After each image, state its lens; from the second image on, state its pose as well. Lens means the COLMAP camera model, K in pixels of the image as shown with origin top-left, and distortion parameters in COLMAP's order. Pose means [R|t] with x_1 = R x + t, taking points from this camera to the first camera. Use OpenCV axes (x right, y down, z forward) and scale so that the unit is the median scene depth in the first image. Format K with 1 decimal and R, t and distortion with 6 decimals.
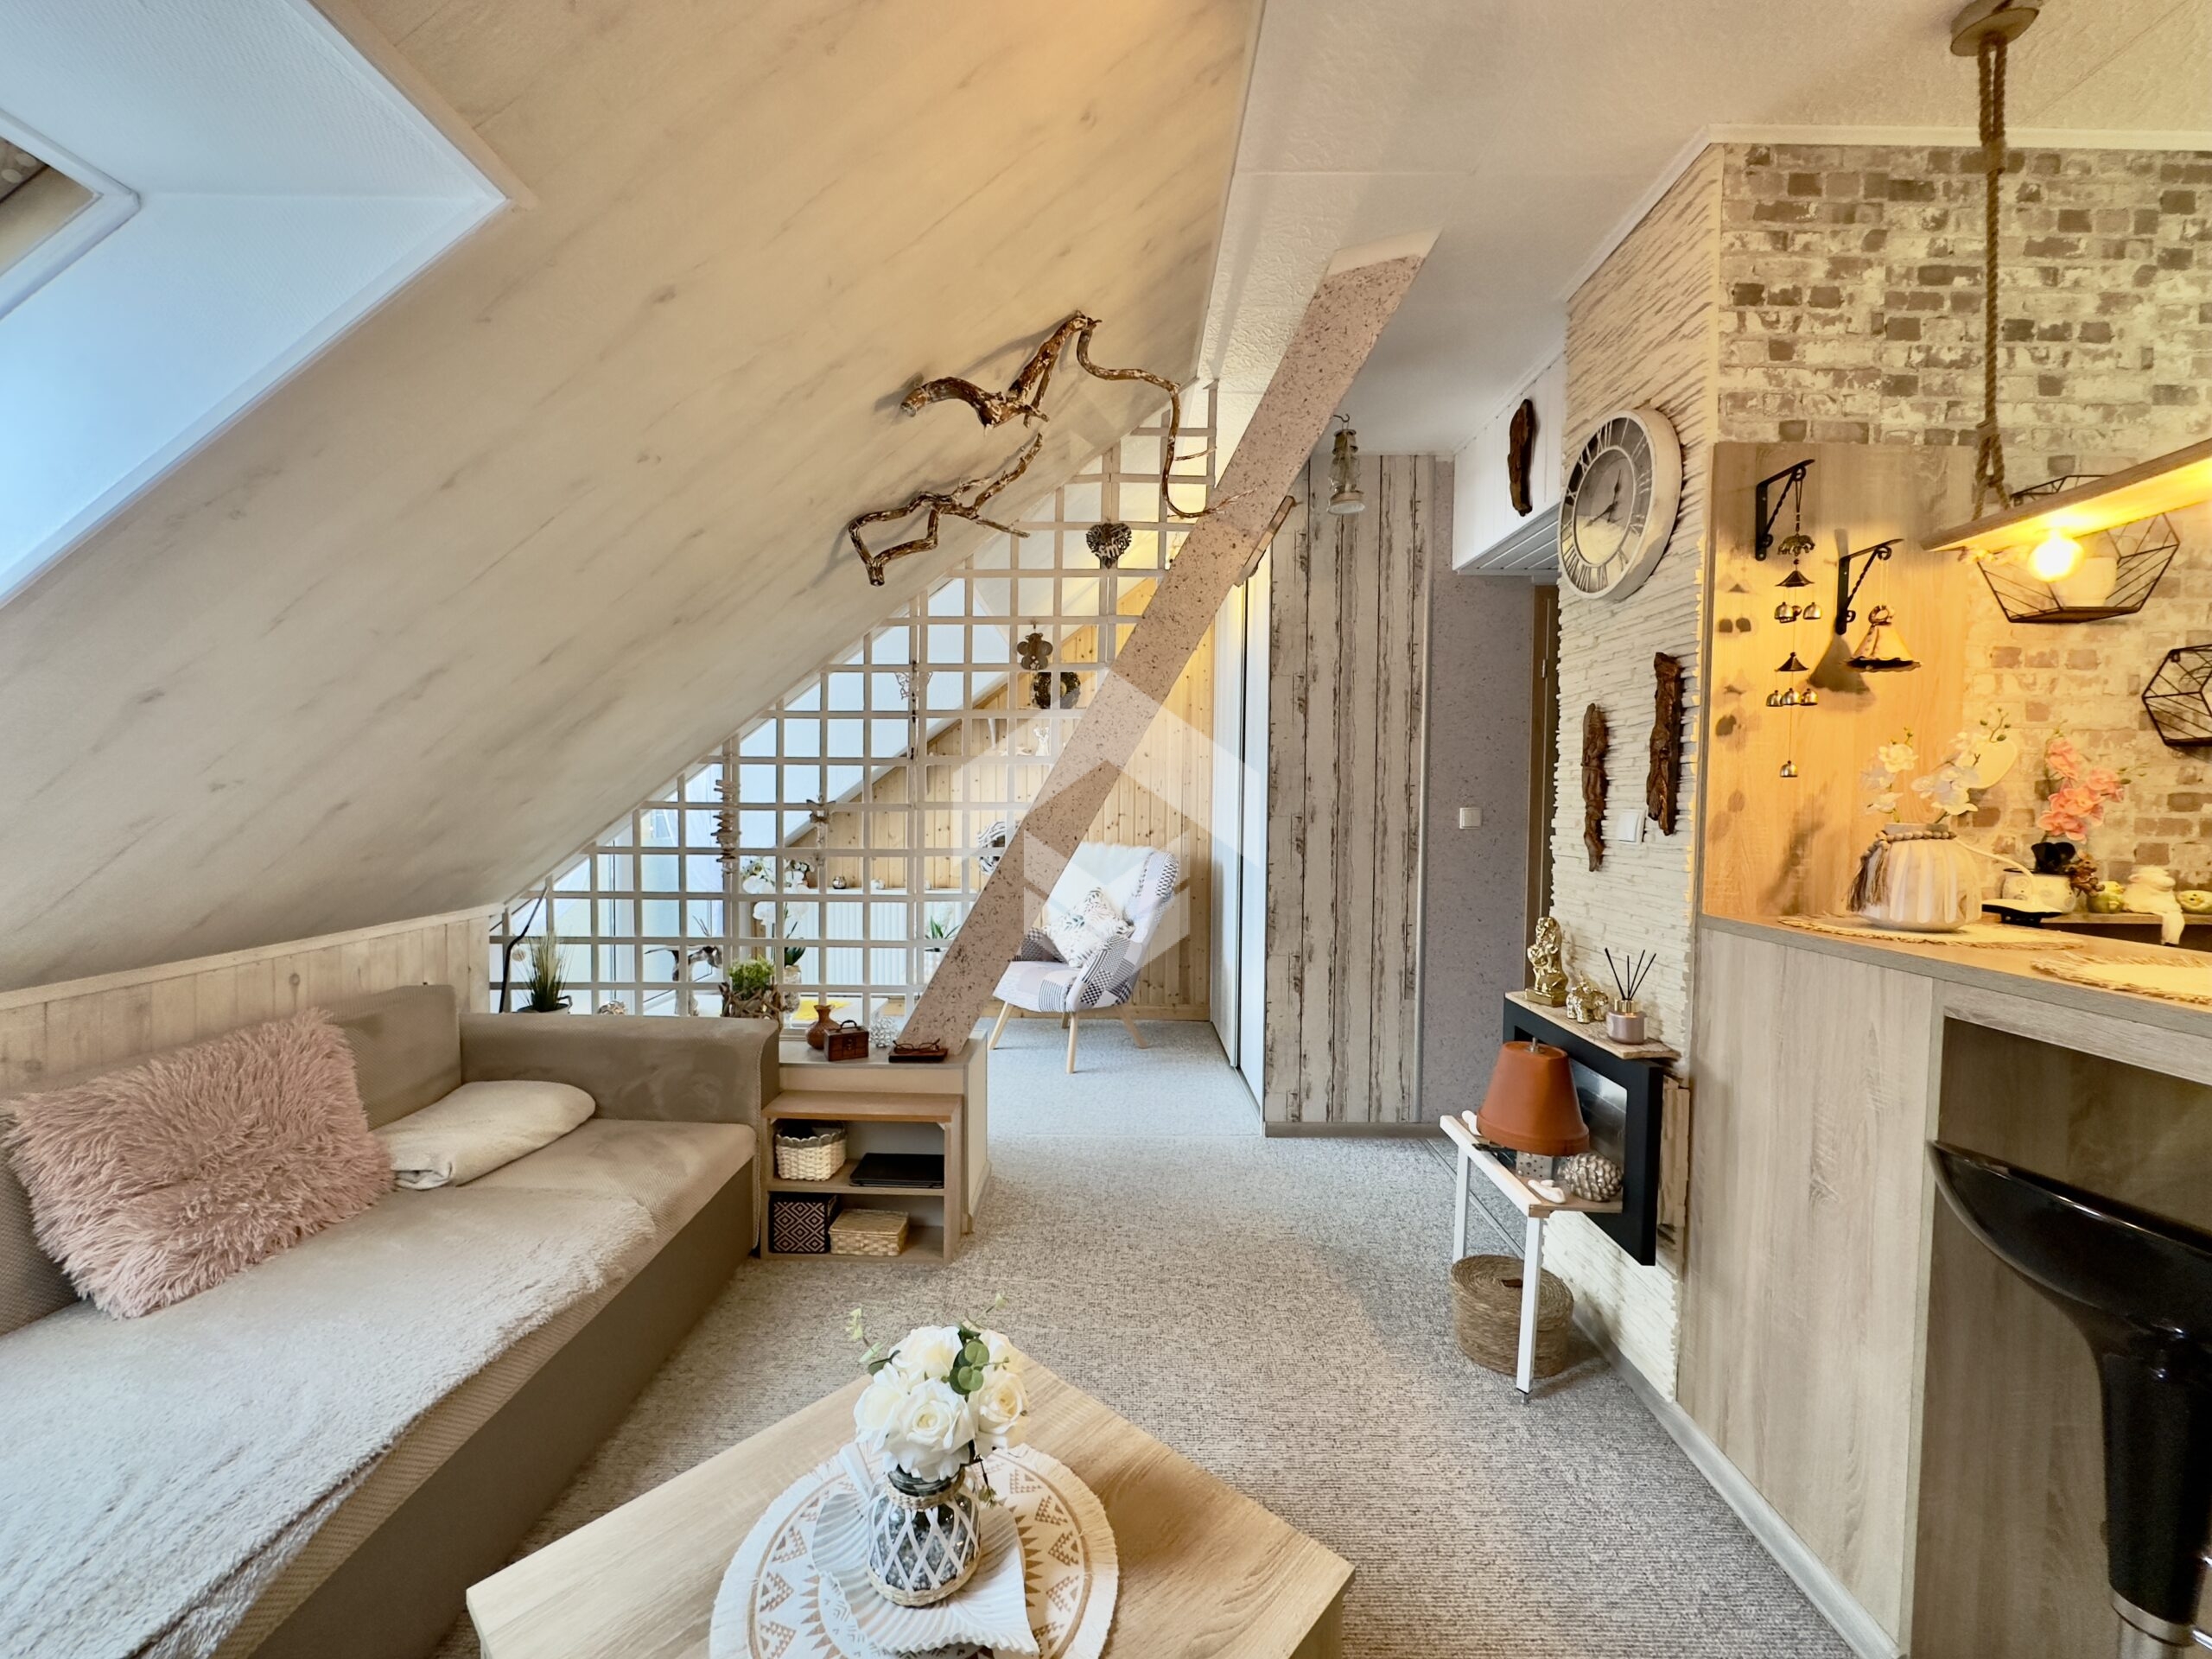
lens RADIAL K [[884.3, 0, 1104.2], [0, 884.3, 830.8], [0, 0, 1]] dist [-0.004263, 0.000661]
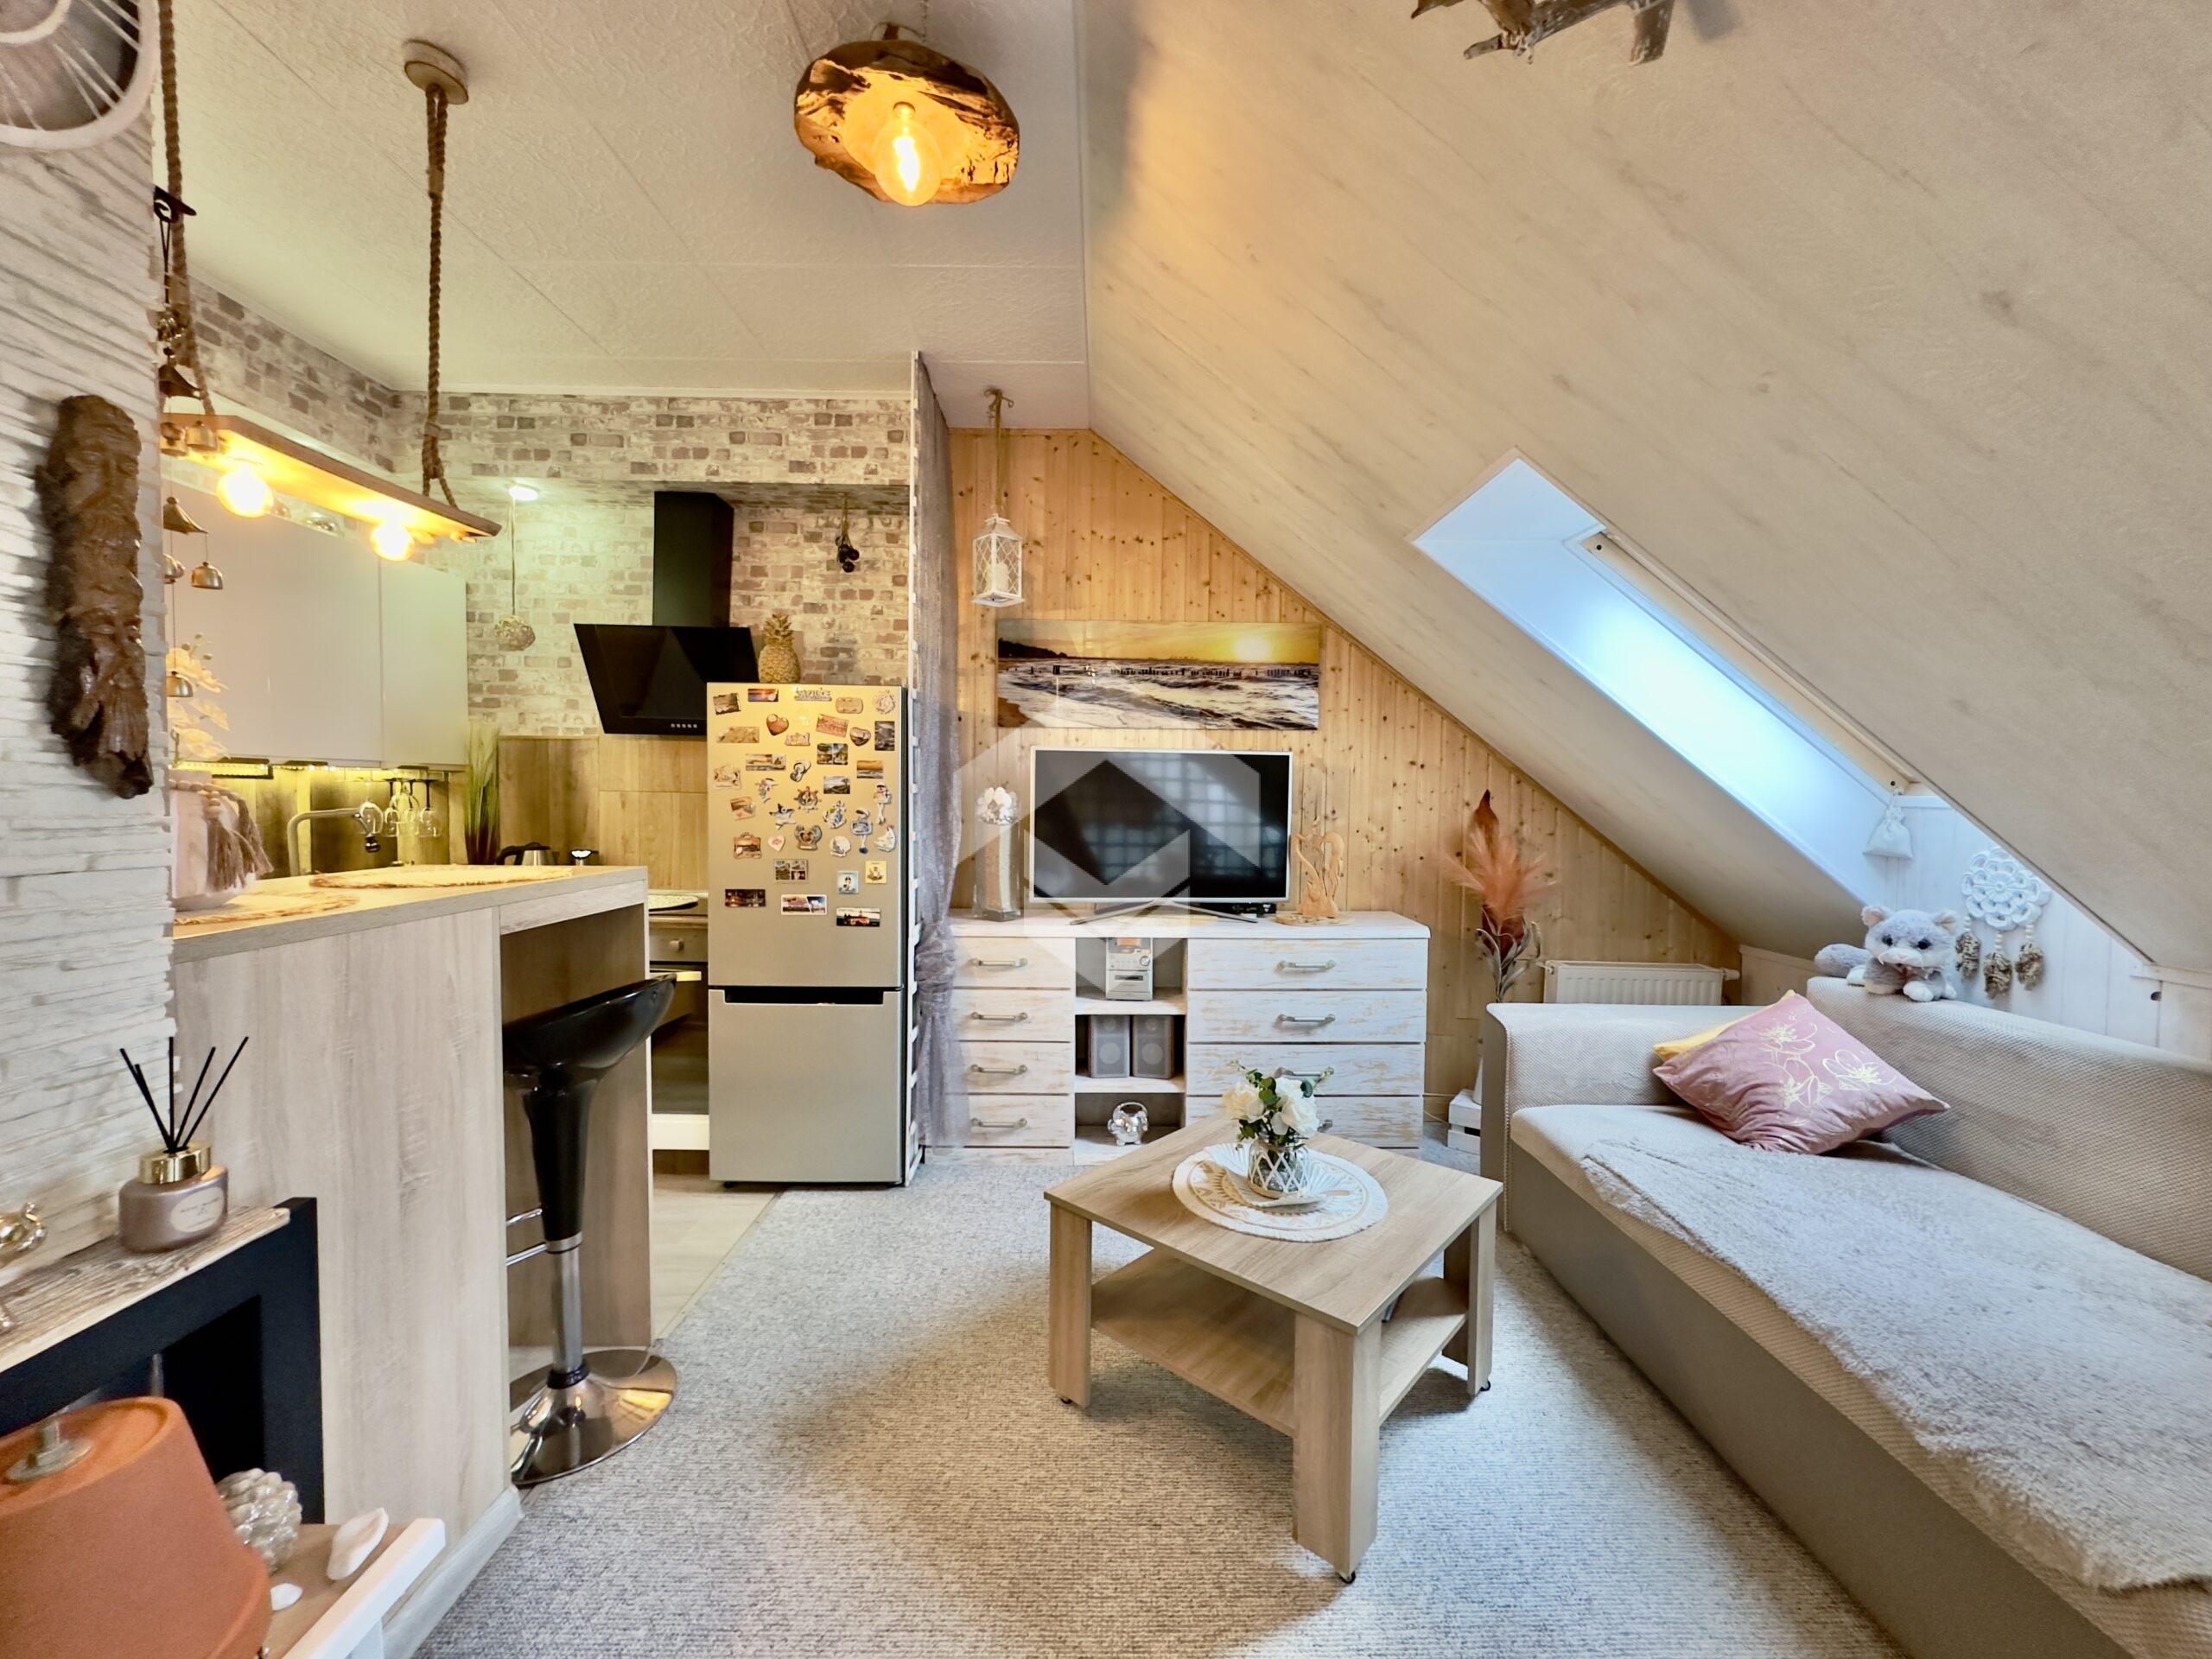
lens RADIAL K [[884.3, 0, 1116.3], [0, 884.3, 832.0], [0, 0, 1]] dist [-0.004263, 0.000661]
pose [[-0.999402, -0.021094, -0.027393, 0.137476], [-0.023074, 0.996983, 0.074115, -0.029841], [0.025747, 0.074703, -0.996873, 1.864645]]
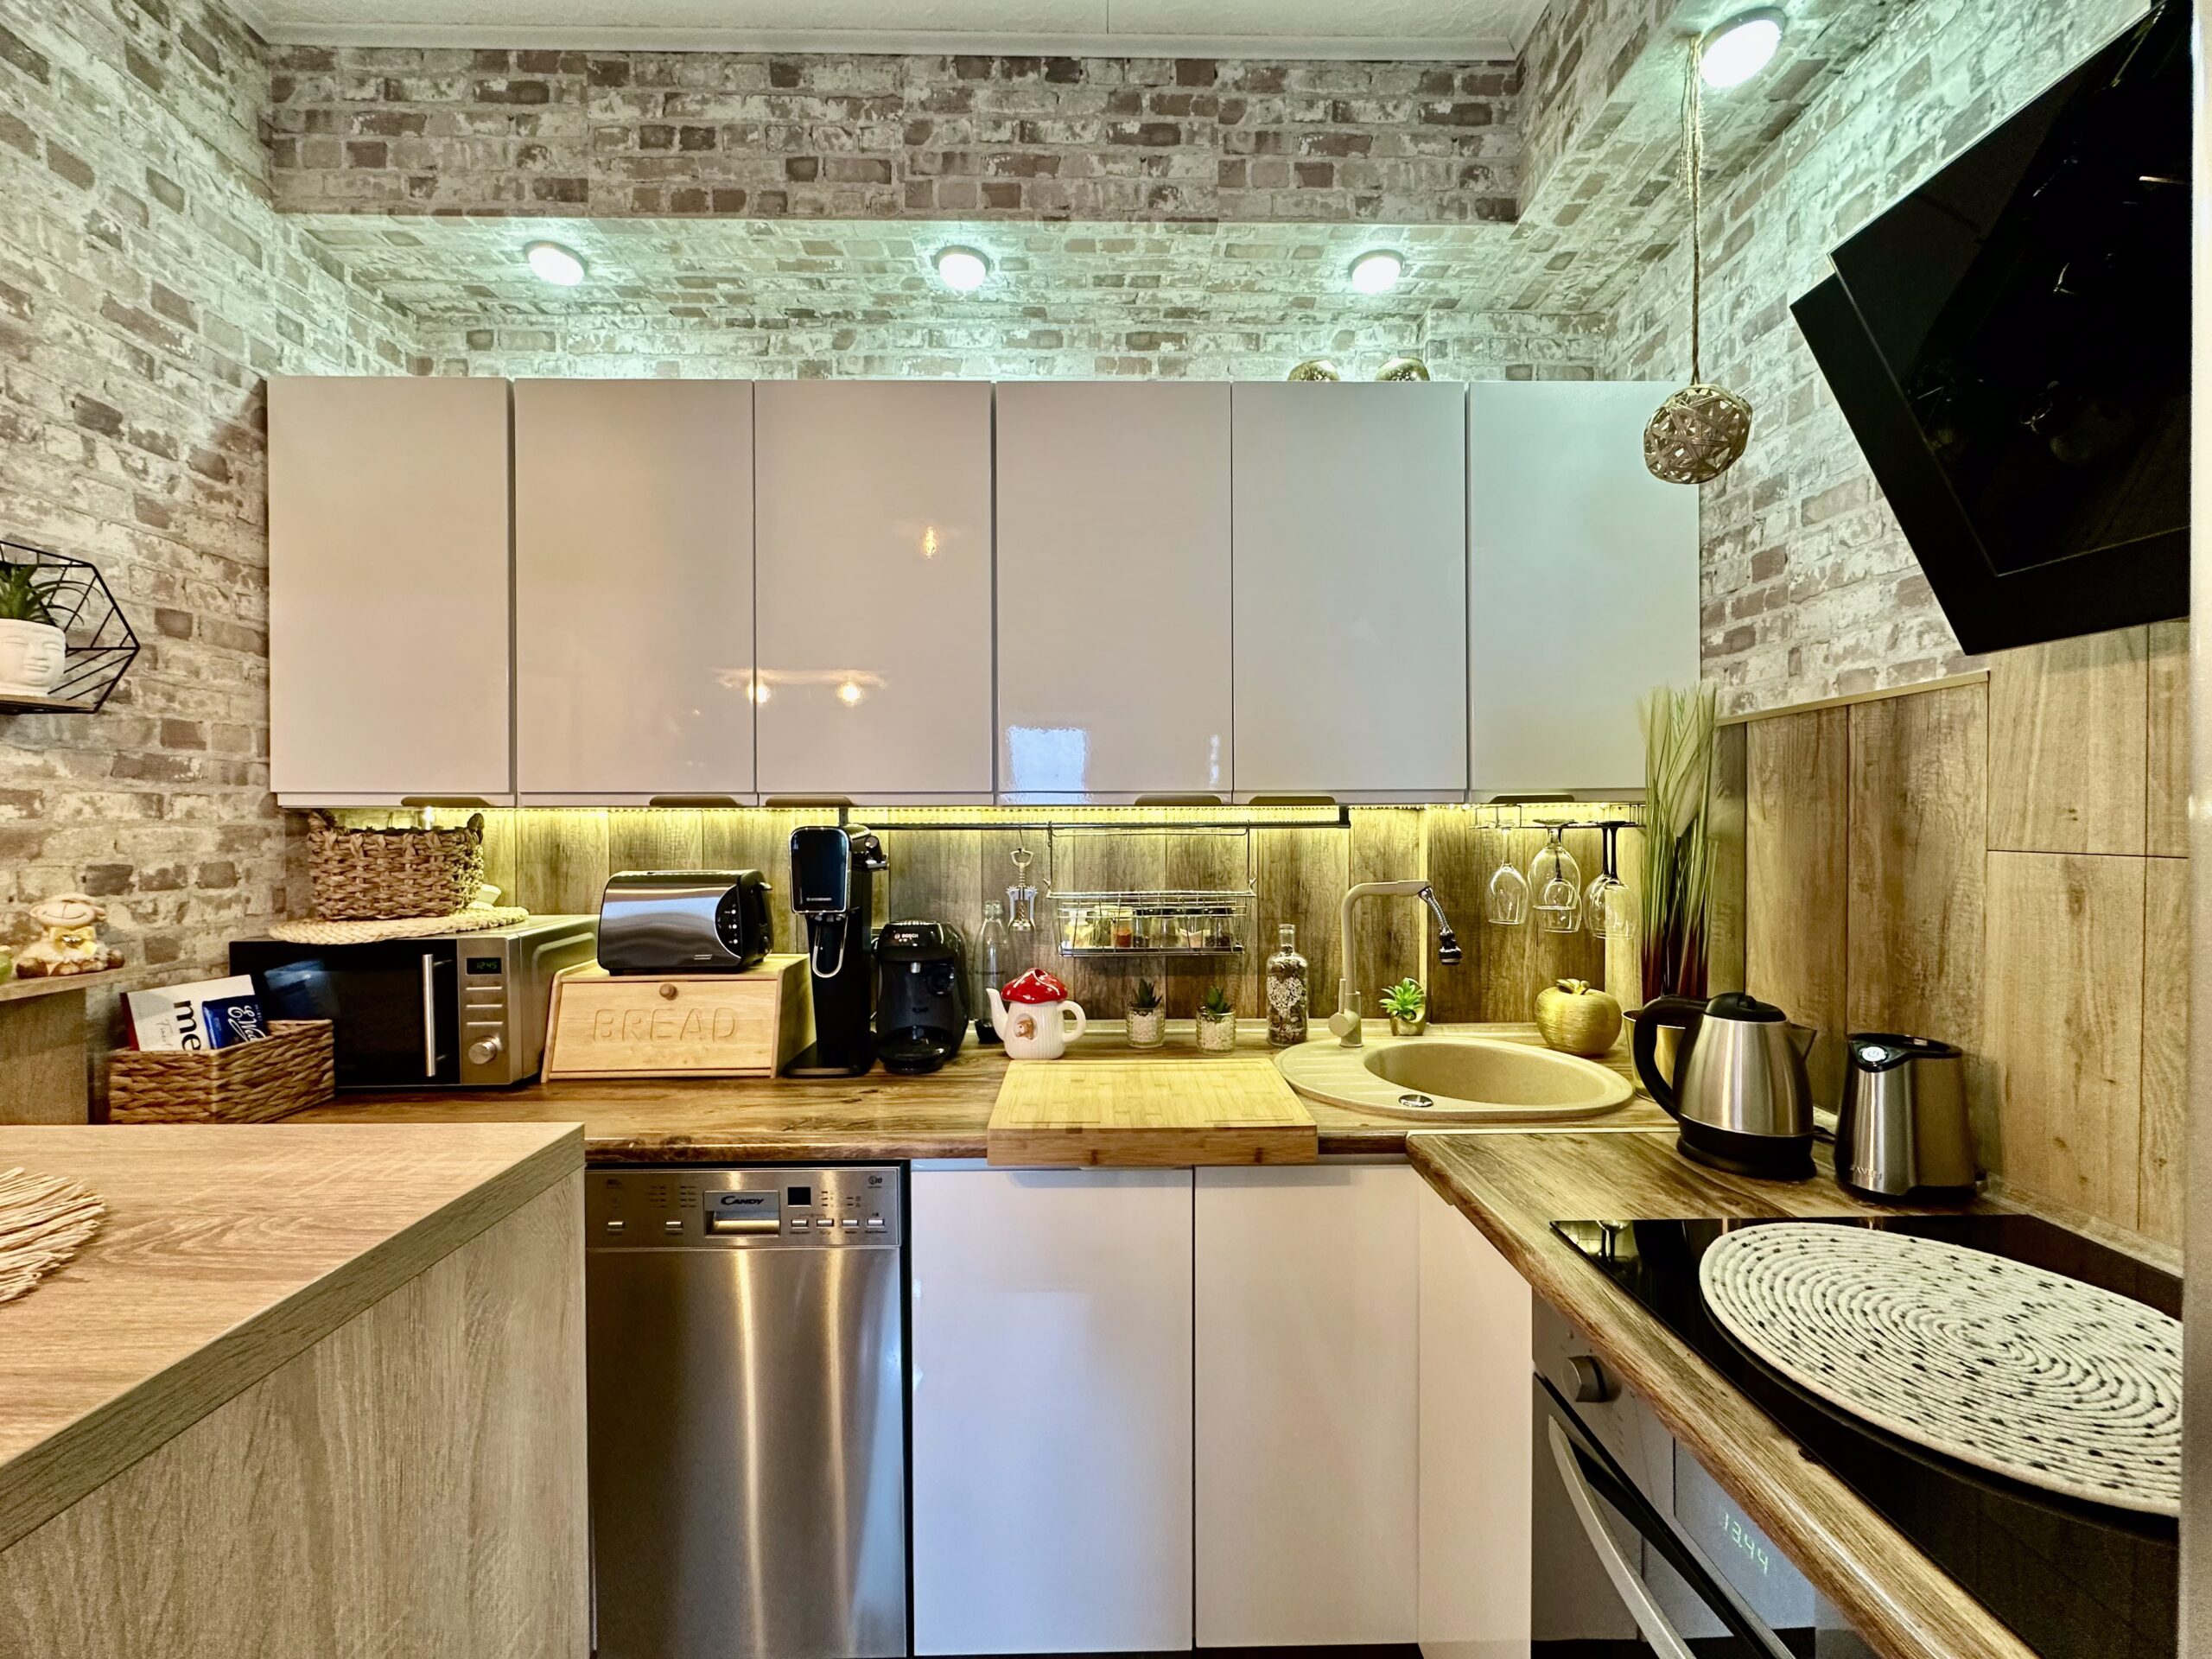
lens RADIAL K [[884.3, 0, 1105.7], [0, 884.3, 829.2], [0, 0, 1]] dist [-0.004263, 0.000661]
pose [[-0.027232, -0.017906, 0.999469, 0.728163], [0.038869, 0.999064, 0.018957, 0.006816], [-0.998873, 0.039365, -0.026511, 0.282331]]
